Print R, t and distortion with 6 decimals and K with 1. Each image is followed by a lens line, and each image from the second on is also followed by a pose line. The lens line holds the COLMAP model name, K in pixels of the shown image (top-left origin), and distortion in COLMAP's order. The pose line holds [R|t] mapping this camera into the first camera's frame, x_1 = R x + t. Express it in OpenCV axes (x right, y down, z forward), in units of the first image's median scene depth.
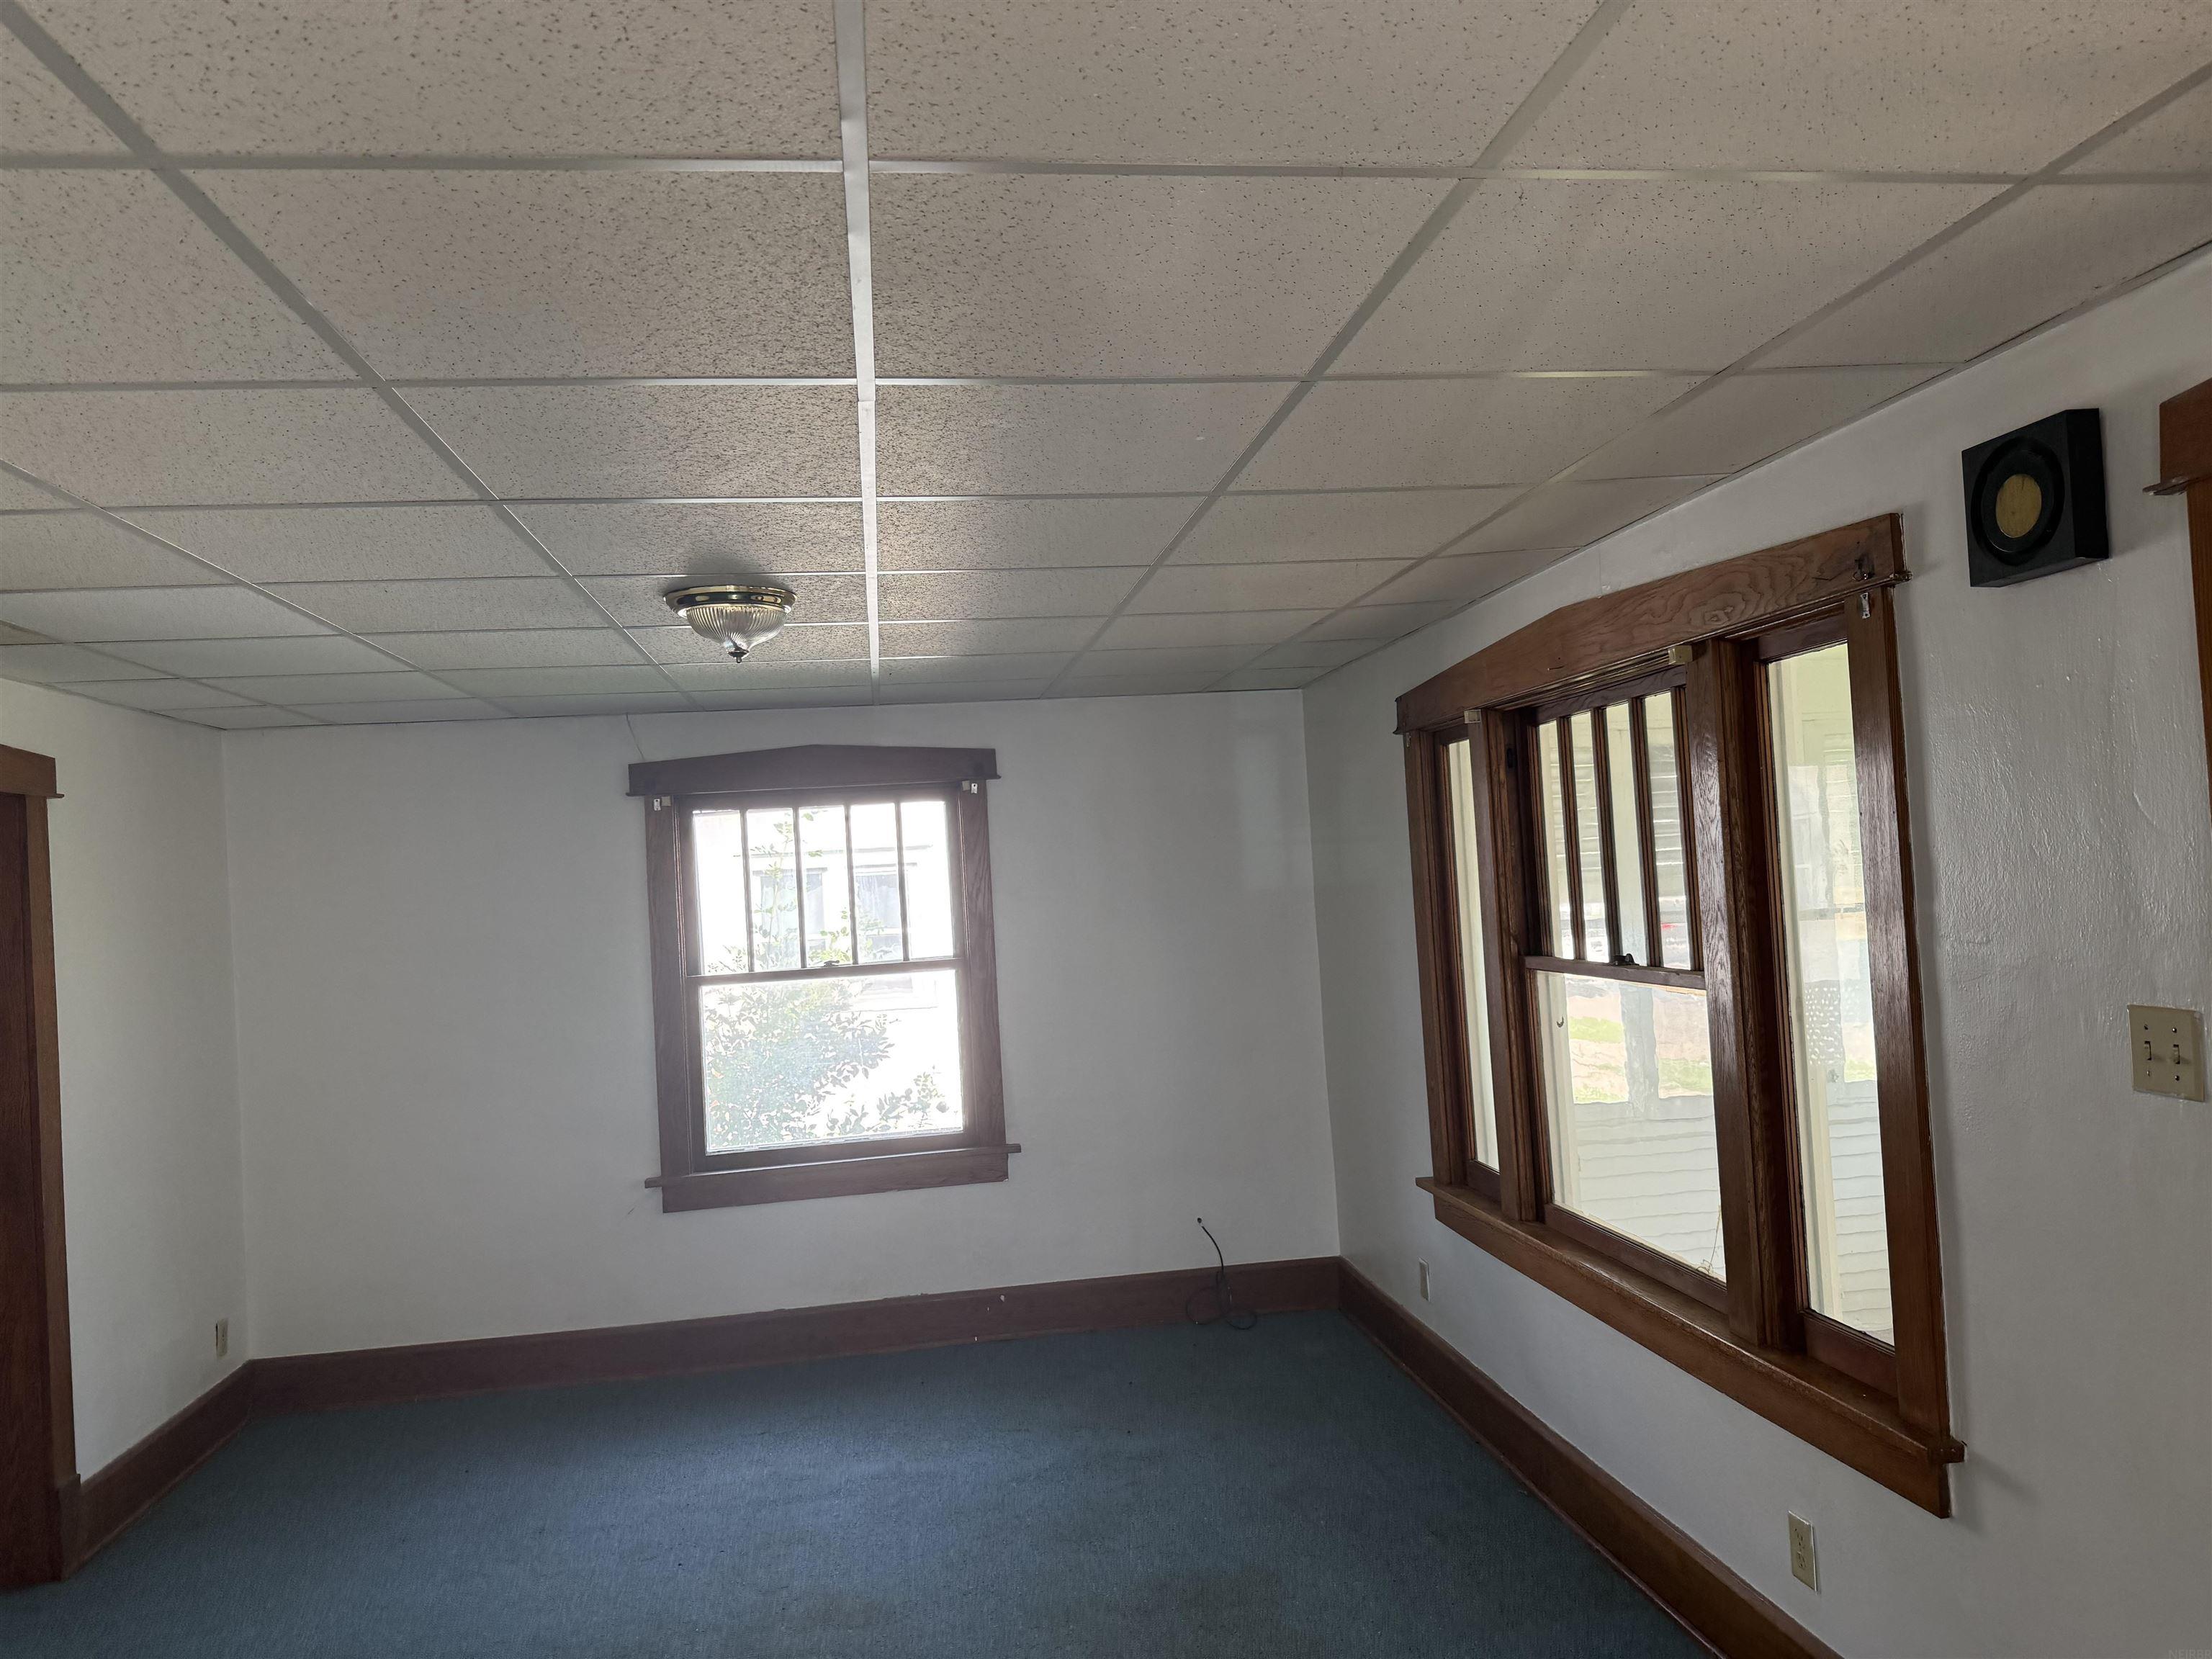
lens RADIAL K [[1528.5, 0, 1094.7], [0, 1528.5, 809.1], [0, 0, 1]] dist [0.002834, -0.016084]
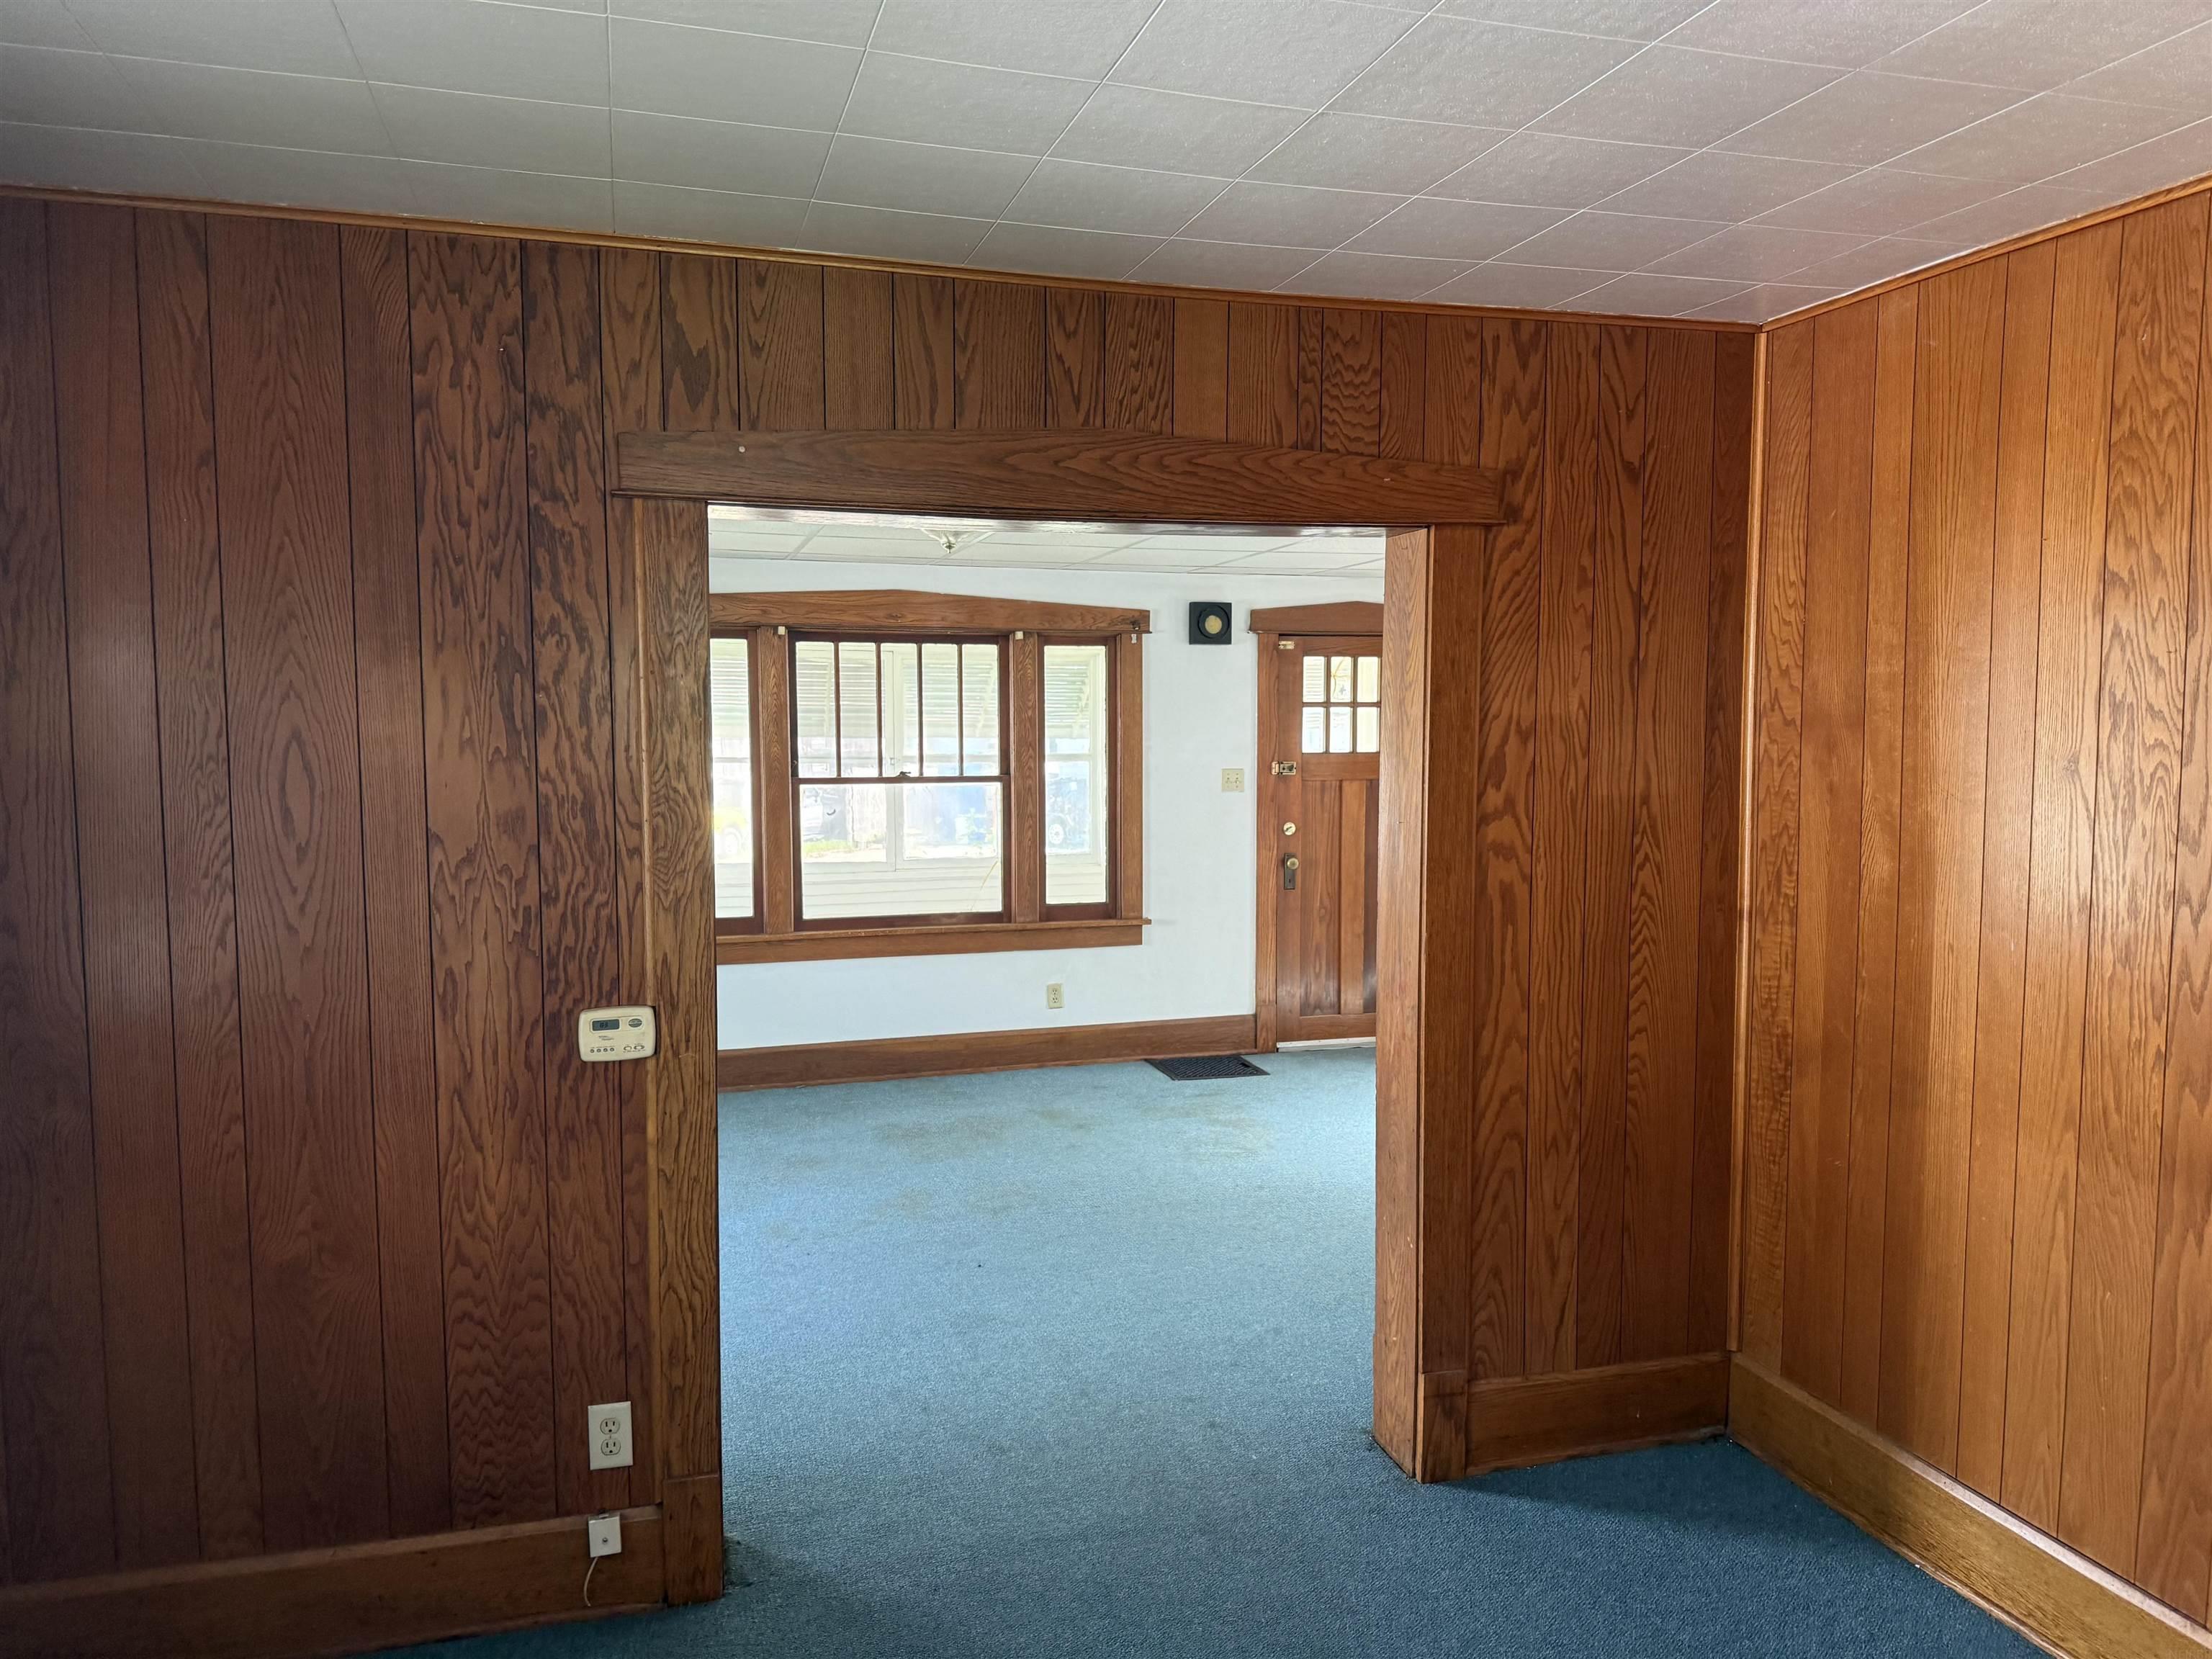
lens RADIAL K [[1528.5, 0, 1109.1], [0, 1528.5, 843.4], [0, 0, 1]] dist [0.002834, -0.016084]
pose [[-0.153233, -0.020889, 0.987969, -1.536832], [-0.034676, 0.999274, 0.015750, 0.136877], [-0.987582, -0.031846, -0.153846, 0.971370]]
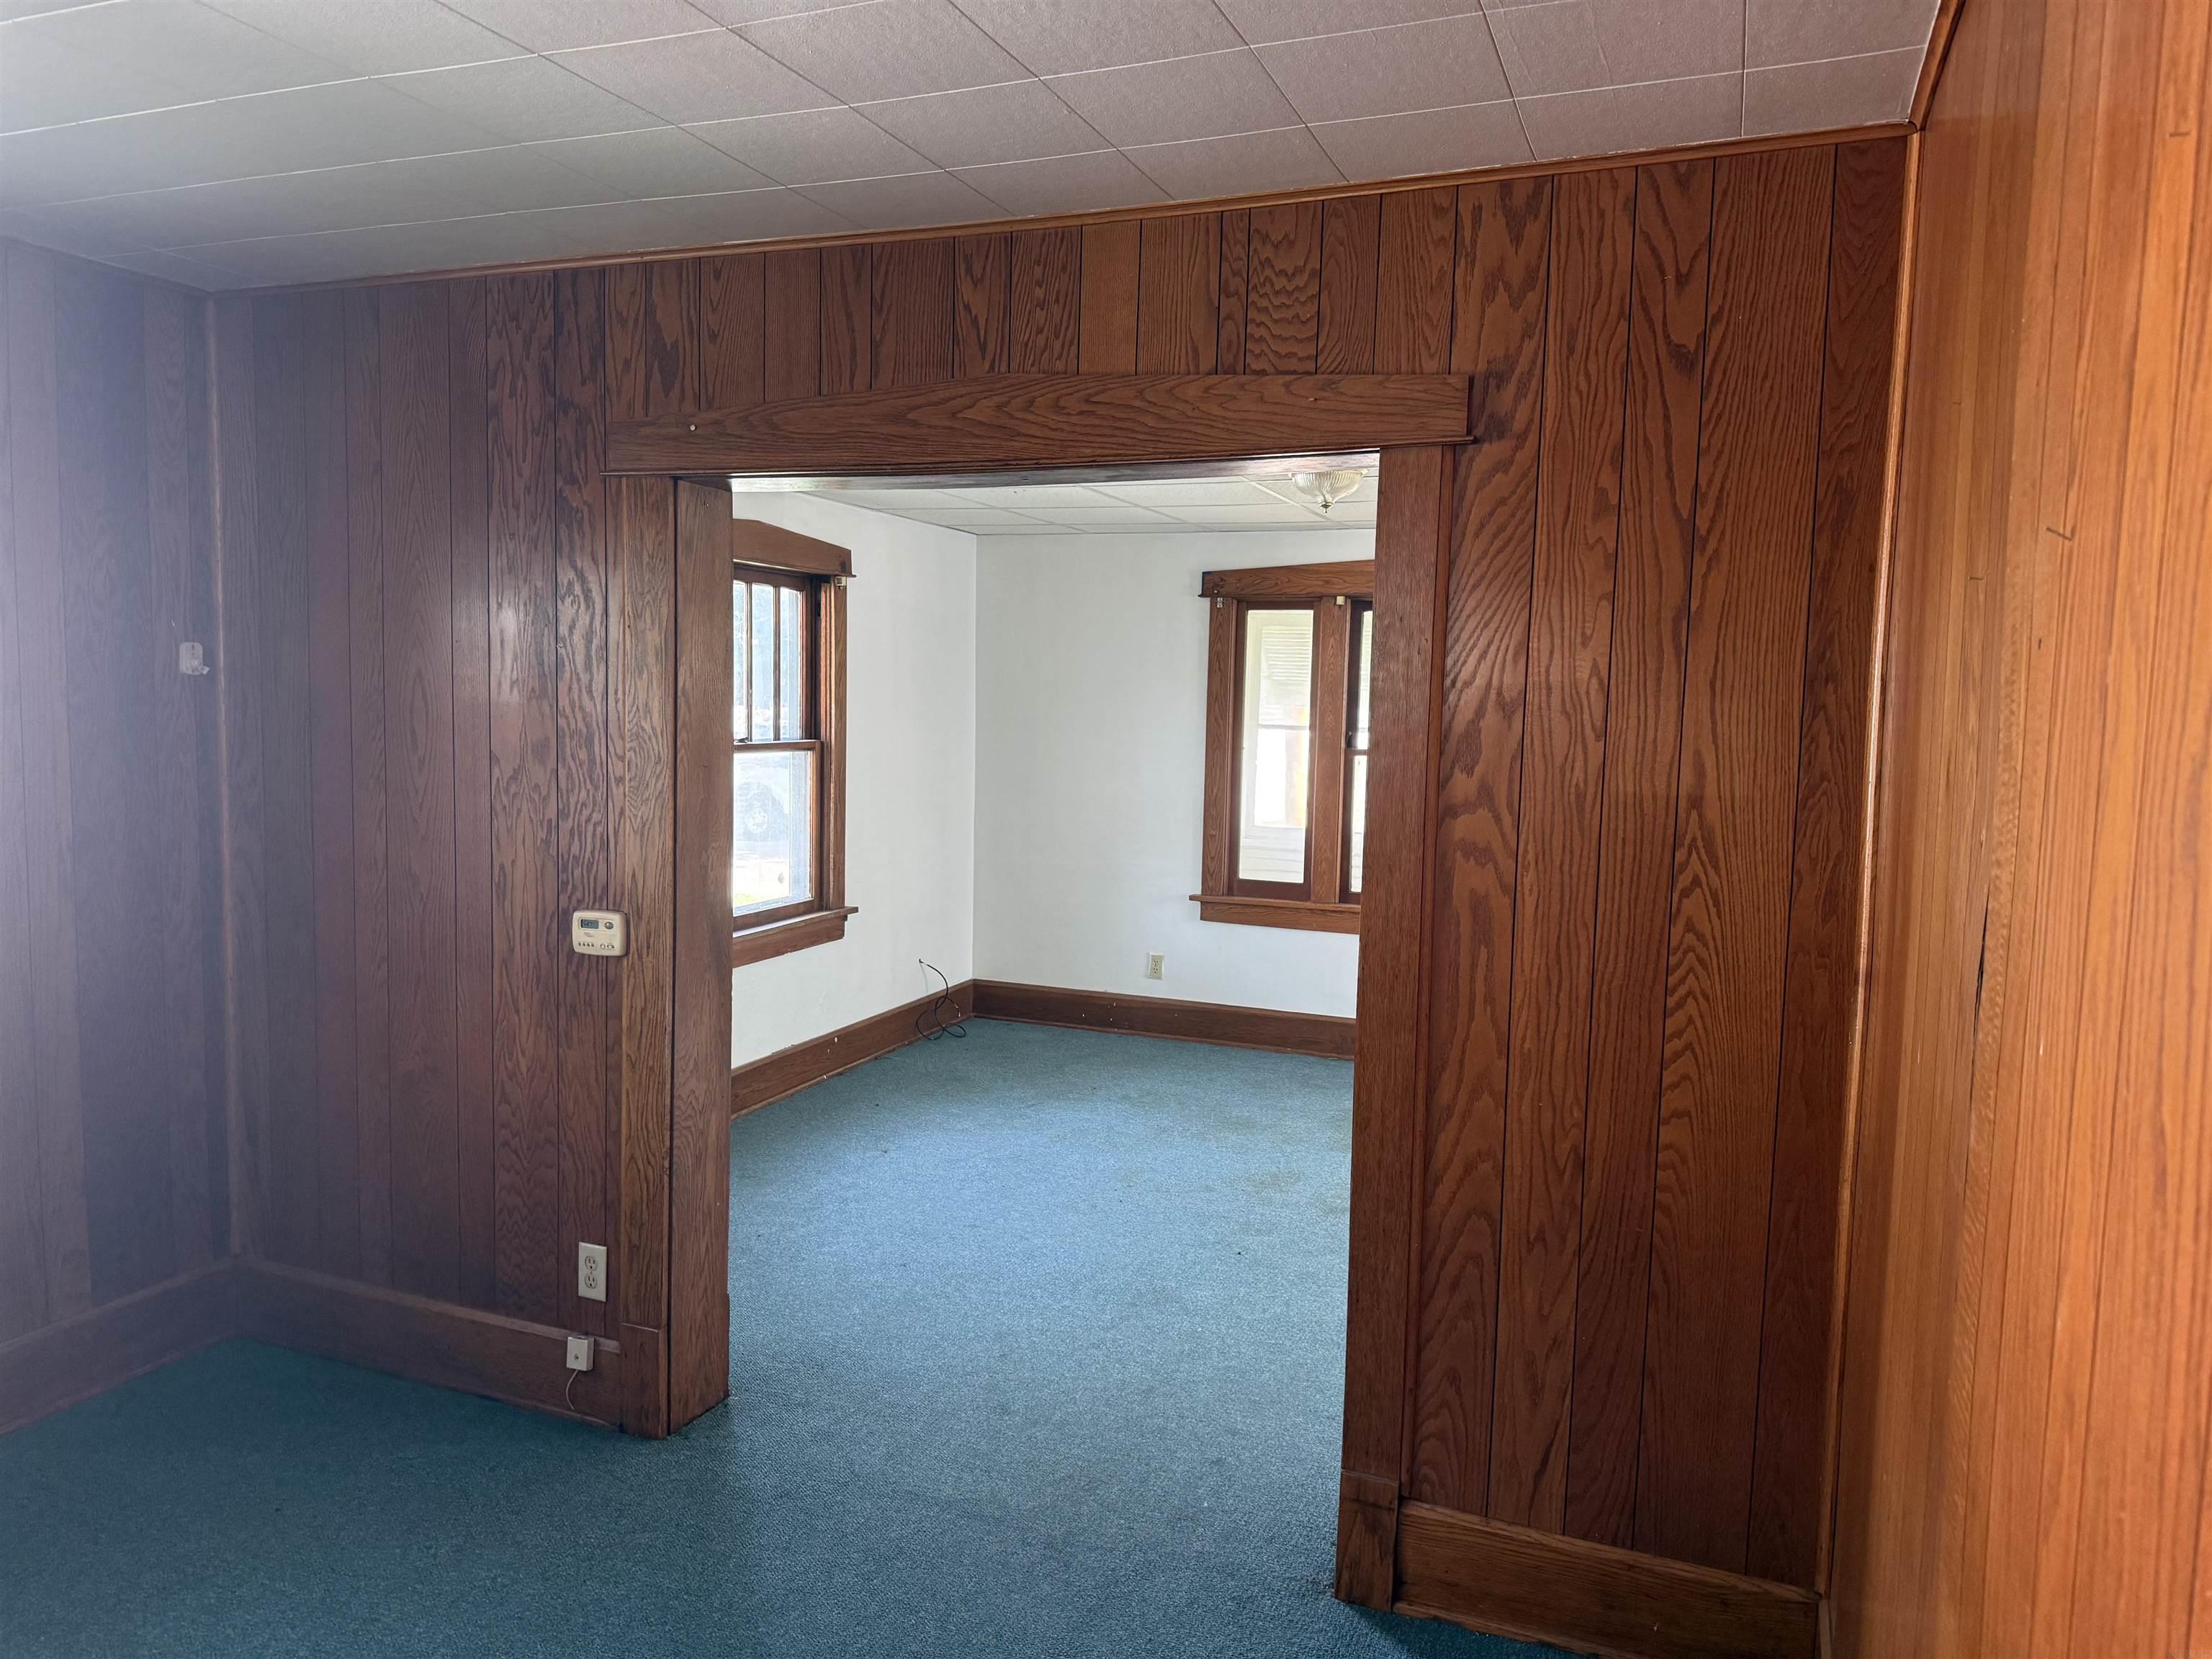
lens RADIAL K [[1528.5, 0, 1111.3], [0, 1528.5, 820.7], [0, 0, 1]] dist [0.002834, -0.016084]
pose [[0.479188, -0.005246, 0.877697, -1.401527], [-0.093042, 0.994044, 0.056739, 0.109253], [-0.872767, -0.108851, 0.475846, 0.442522]]
